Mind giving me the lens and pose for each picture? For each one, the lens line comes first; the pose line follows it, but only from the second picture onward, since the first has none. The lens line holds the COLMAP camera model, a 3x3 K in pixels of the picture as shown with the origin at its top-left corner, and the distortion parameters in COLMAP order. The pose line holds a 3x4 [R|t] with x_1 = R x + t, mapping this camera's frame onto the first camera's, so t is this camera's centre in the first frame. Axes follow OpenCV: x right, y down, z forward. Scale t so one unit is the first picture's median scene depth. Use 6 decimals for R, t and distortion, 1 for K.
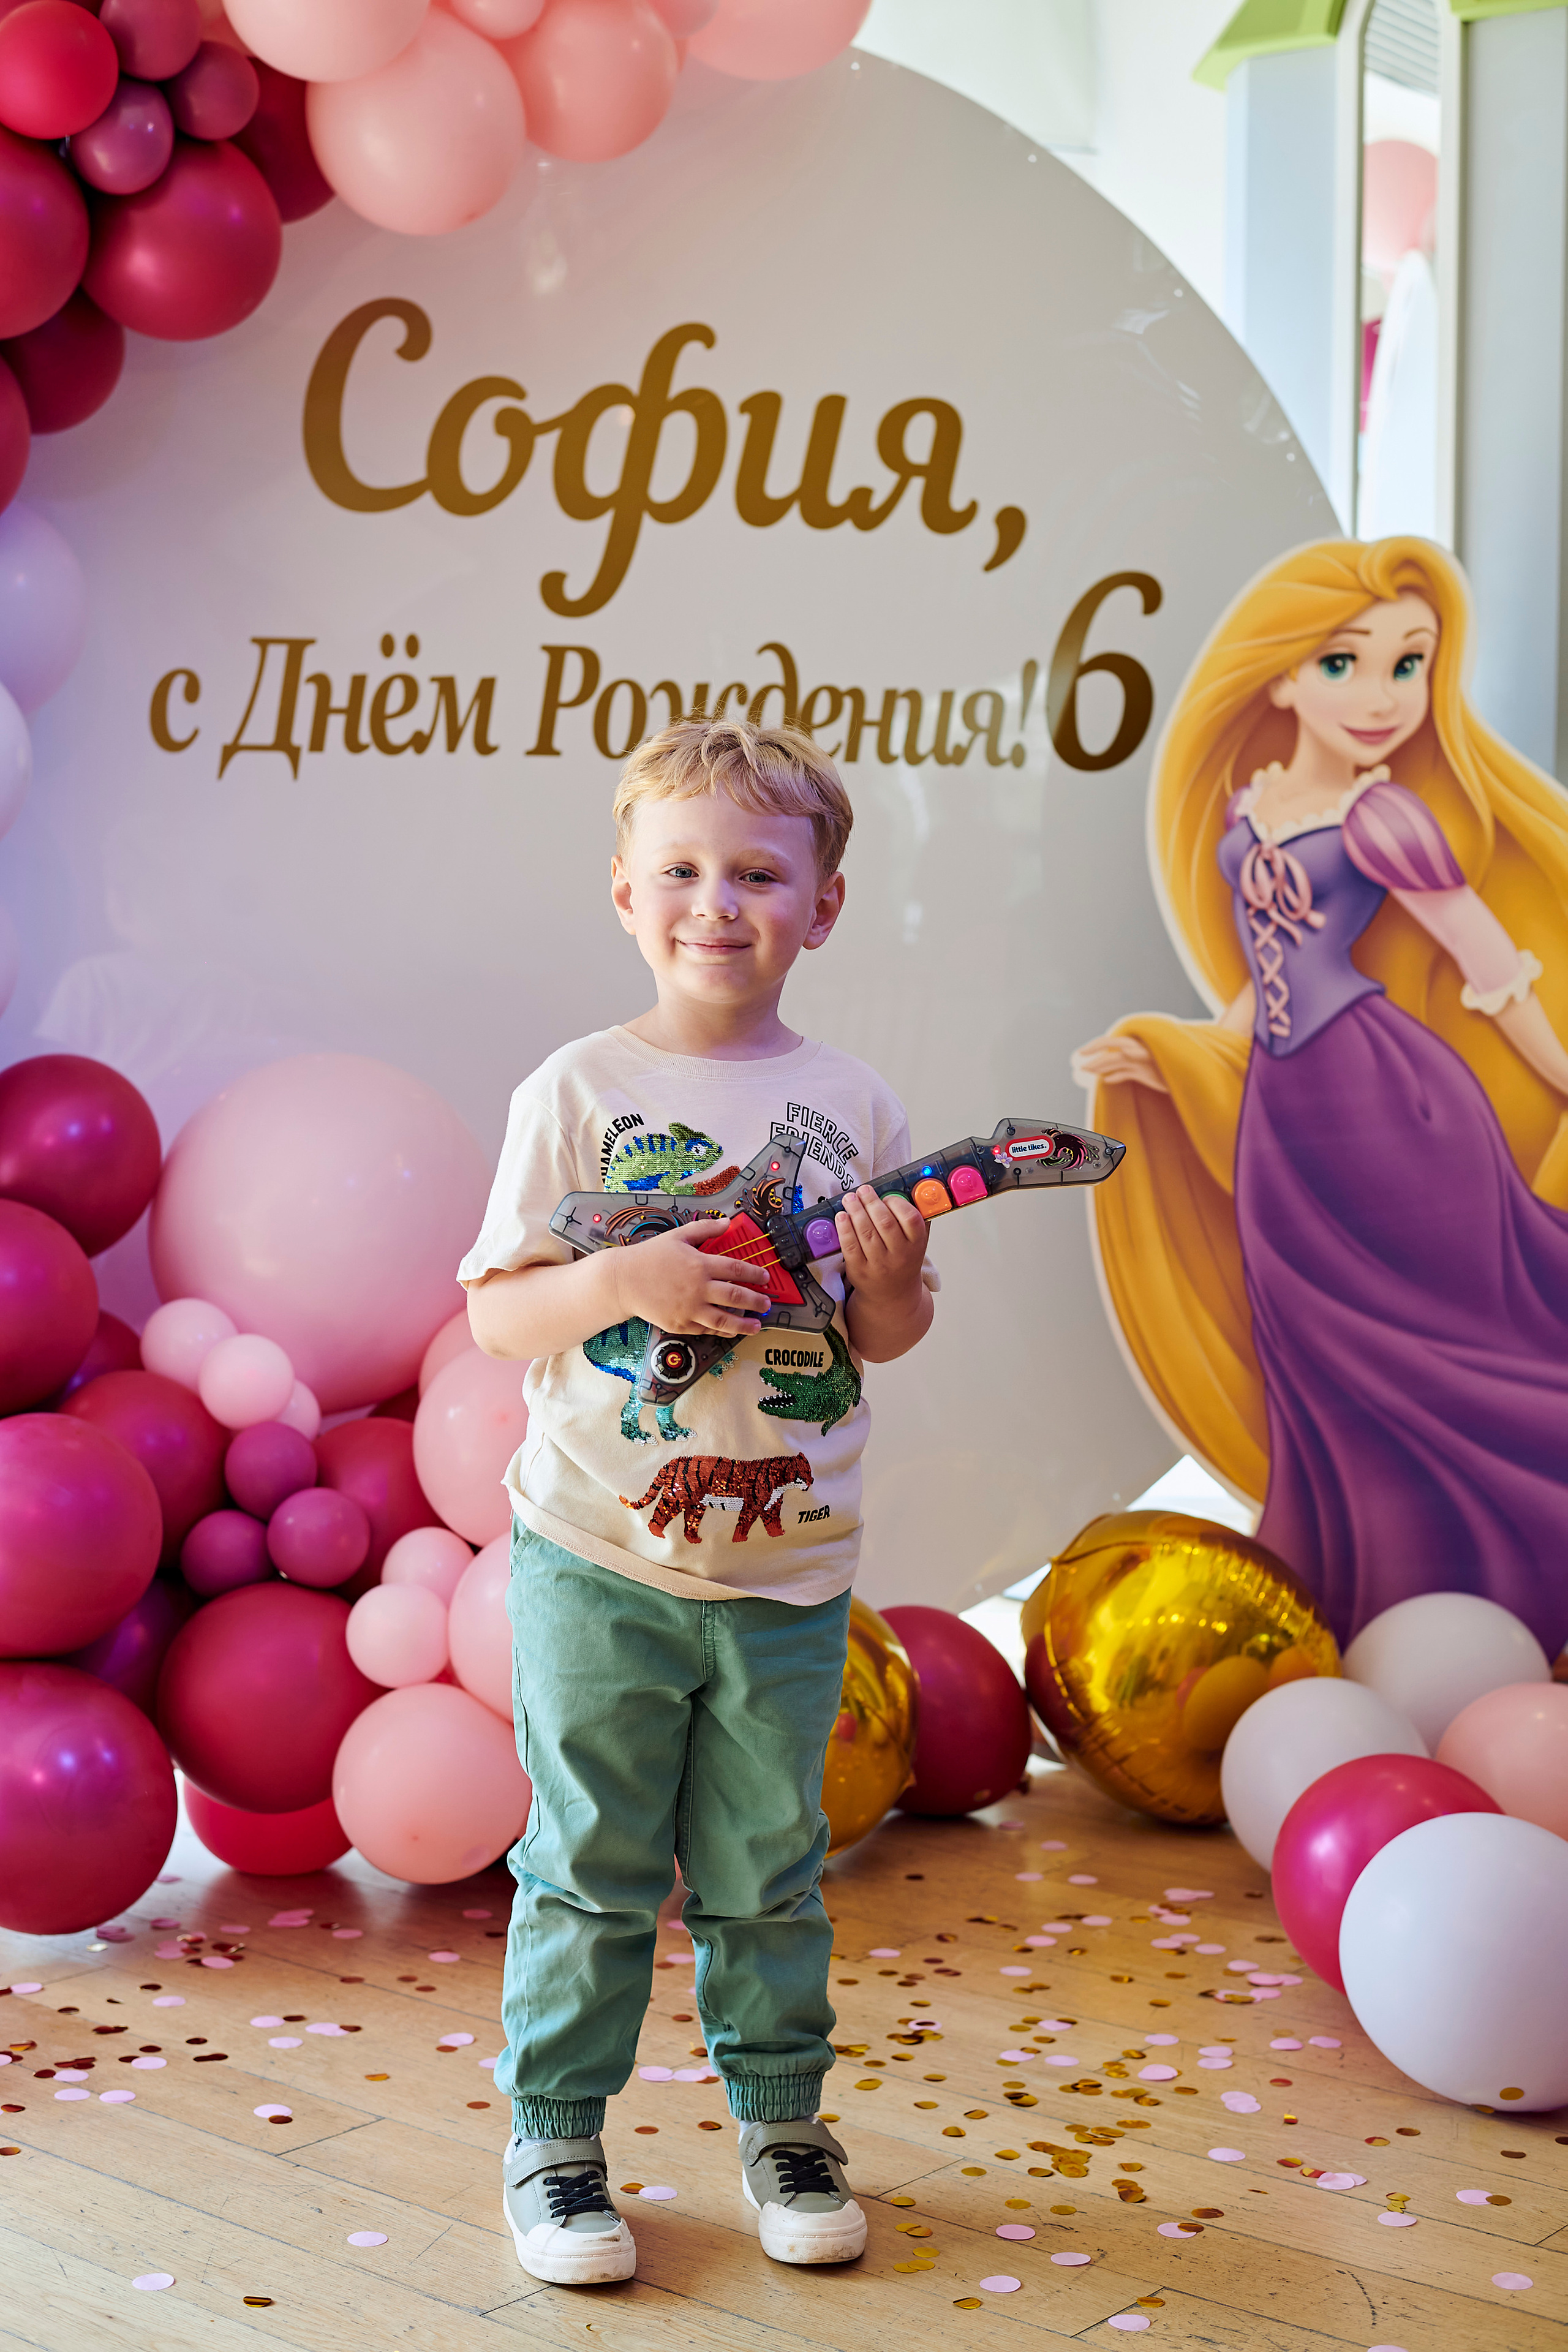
lens RADIAL K [[3443.8, 0, 784.0], [0, 3443.8, 1176.0], [0, 0, 1]] dist [-0.097871, -0.056168]
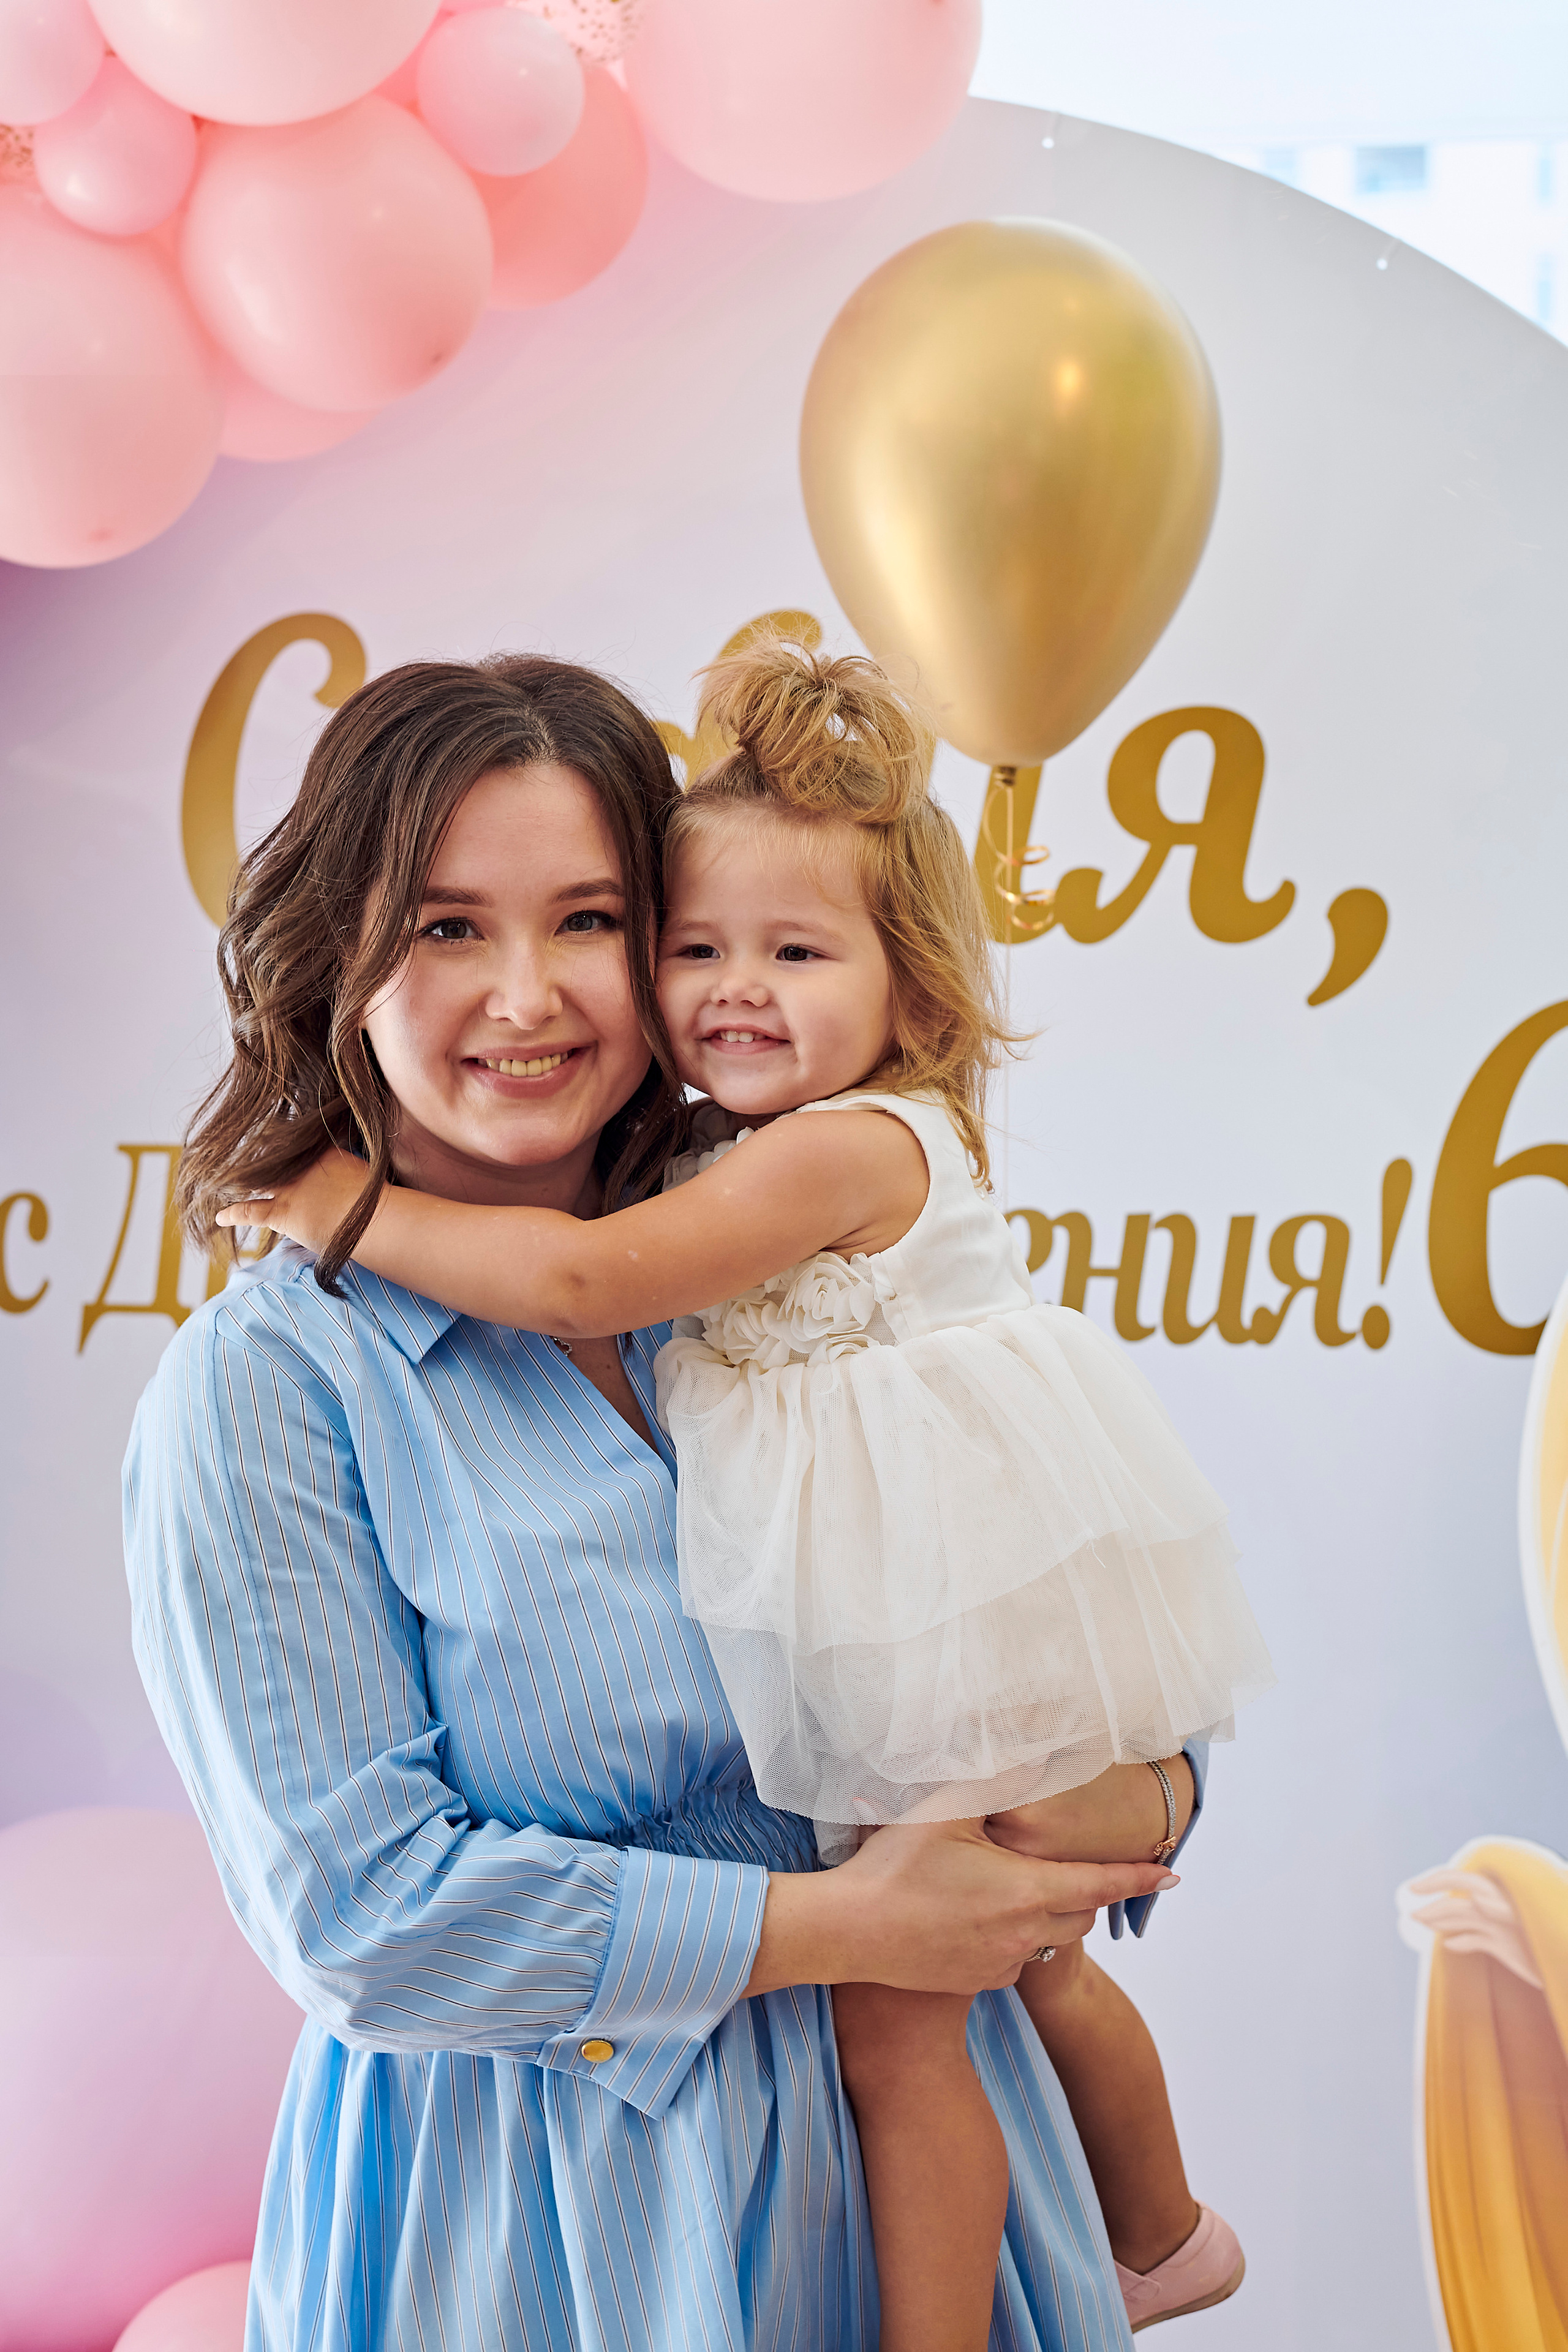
lens RADIAL K [[3443.8, 0, 784.0], [0, 3443.8, 1176.0], [0, 0, 1]] dist [-0.097871, -0.056168]
pose [[0.848146, 0.033642, -0.528693, 0.295066], [-0.026165, 0.999424, 0.021620, -0.163713], [0.529116, -0.004504, 0.848538, 0.491284]]
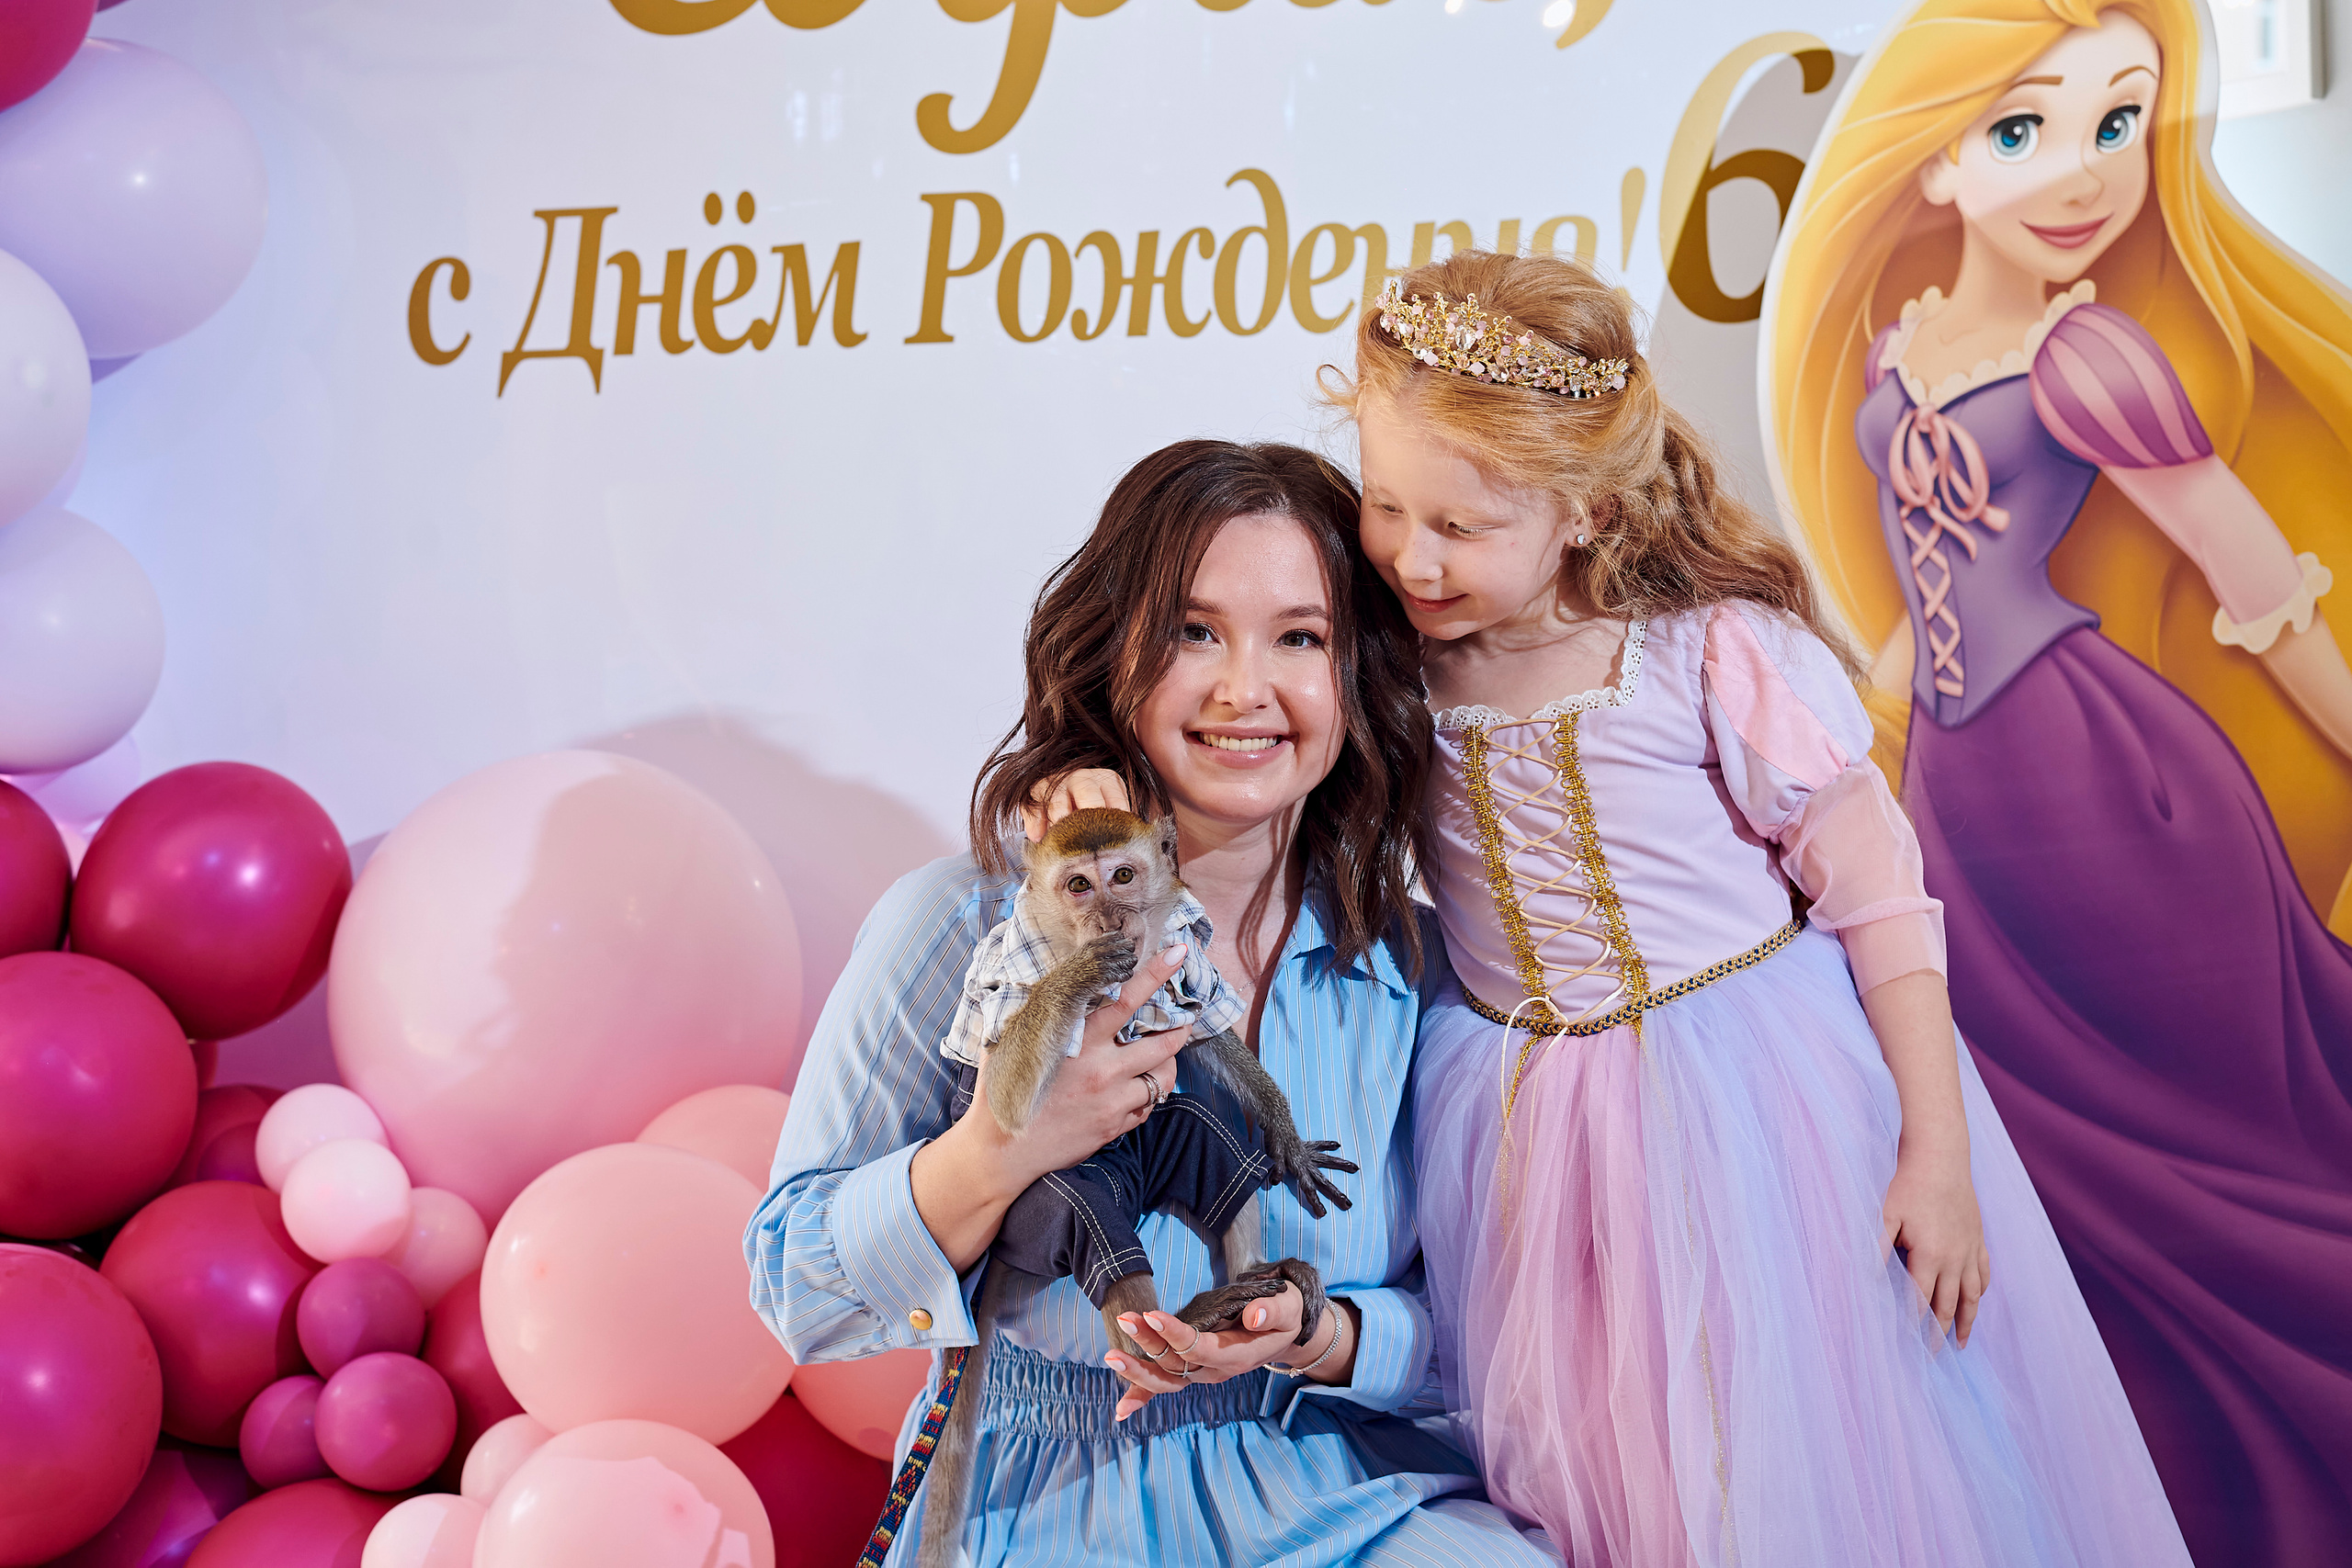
lens RADIAL K [[3443.5, 0, 1220.4], [0, 3443.5, 787.8], [0, 0, 1]] dist [-0.097871, -0.056168]
pose [[0.937233, -0.016882, -0.348295, 0.244274], [0.009855, 0.999711, -0.021938, -0.009781], [0.348565, 0.017128, 0.937128, 0.330595]]
